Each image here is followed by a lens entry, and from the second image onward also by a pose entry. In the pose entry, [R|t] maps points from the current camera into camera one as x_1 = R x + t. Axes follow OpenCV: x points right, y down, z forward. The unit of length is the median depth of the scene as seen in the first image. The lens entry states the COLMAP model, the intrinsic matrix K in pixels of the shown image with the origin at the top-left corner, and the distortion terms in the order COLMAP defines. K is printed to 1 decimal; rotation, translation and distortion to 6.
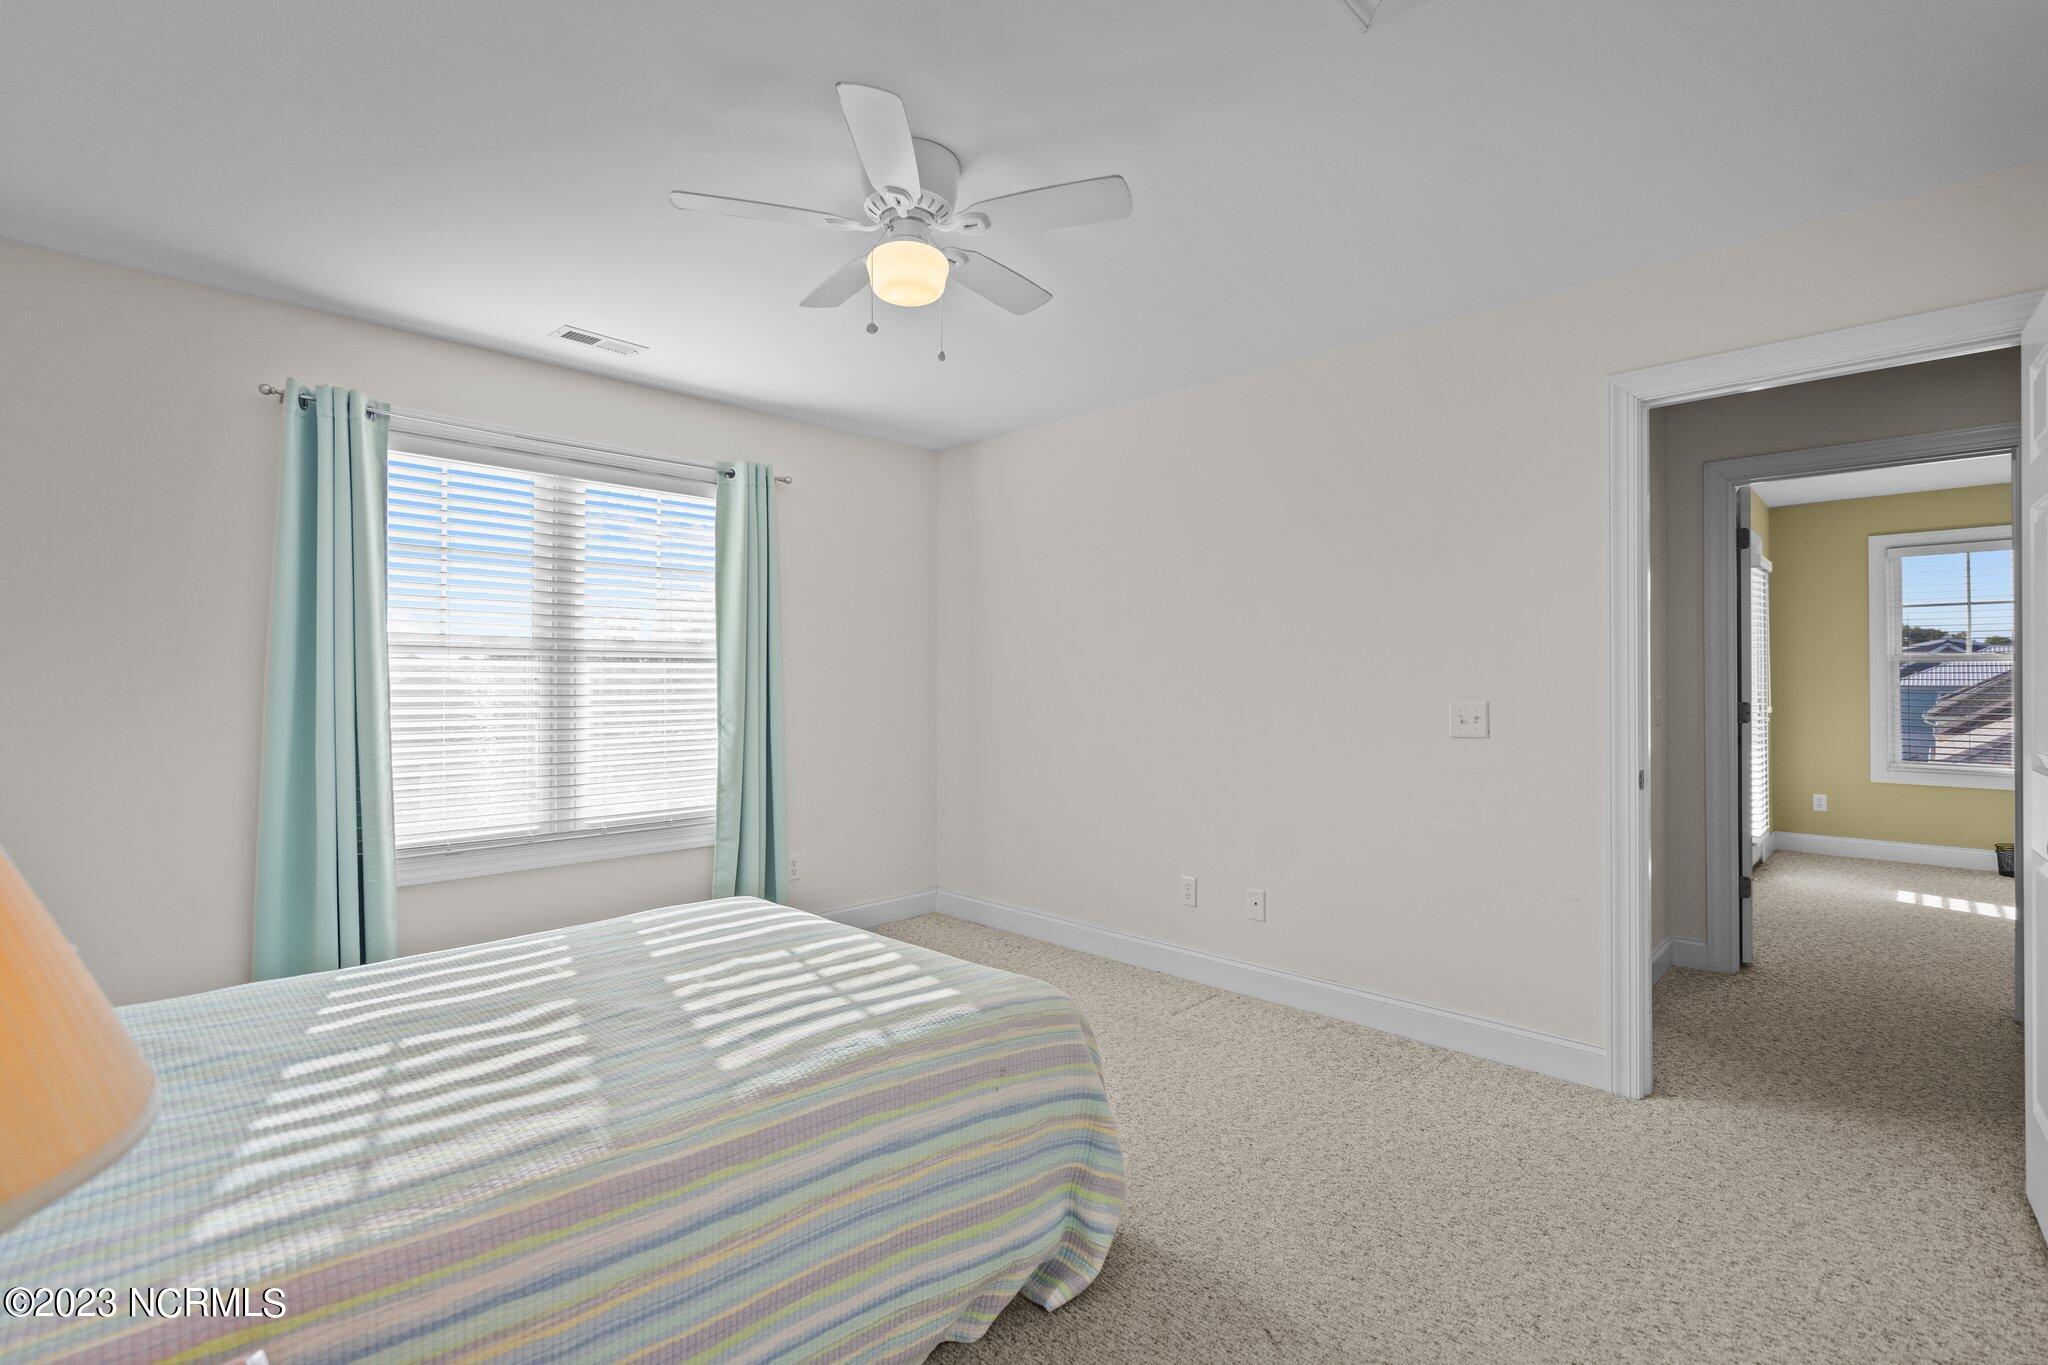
lens RADIAL K [[935.5, 0, 1017.2], [0, 935.5, 677.1], [0, 0, 1]] dist [-0.003243, 0.000810]
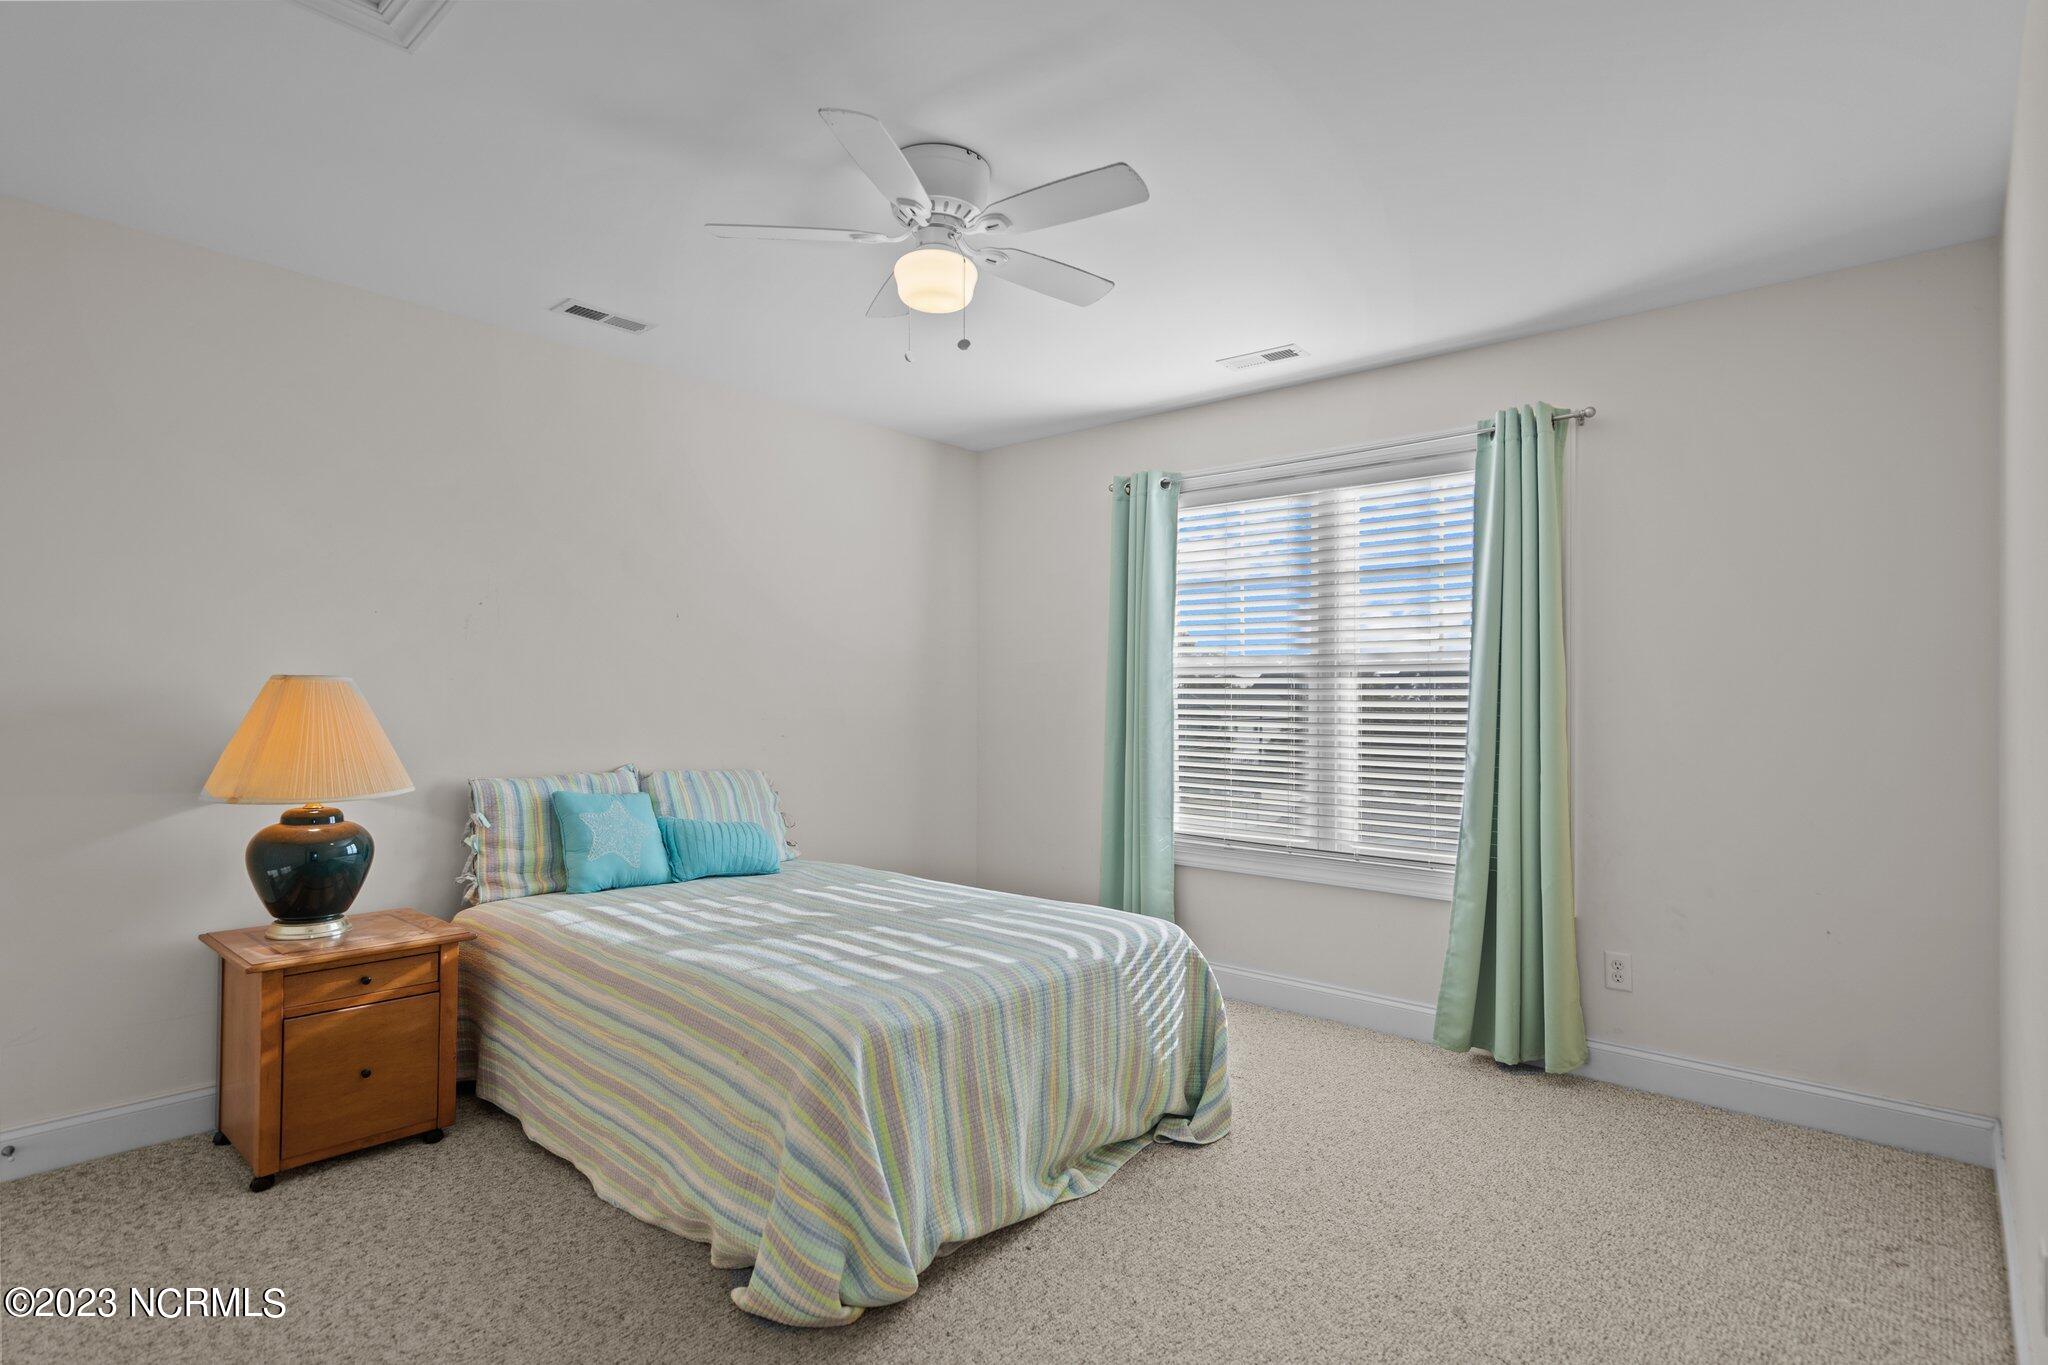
lens RADIAL K [[1039.1, 0, 1010.9], [0, 1039.1, 693.4], [0, 0, 1]] dist [0.001886, -0.000040]
pose [[0.049160, -0.003459, -0.998785, 0.756316], [-0.002366, 0.999991, -0.003580, 0.005868], [0.998788, 0.002540, 0.049152, 0.783692]]
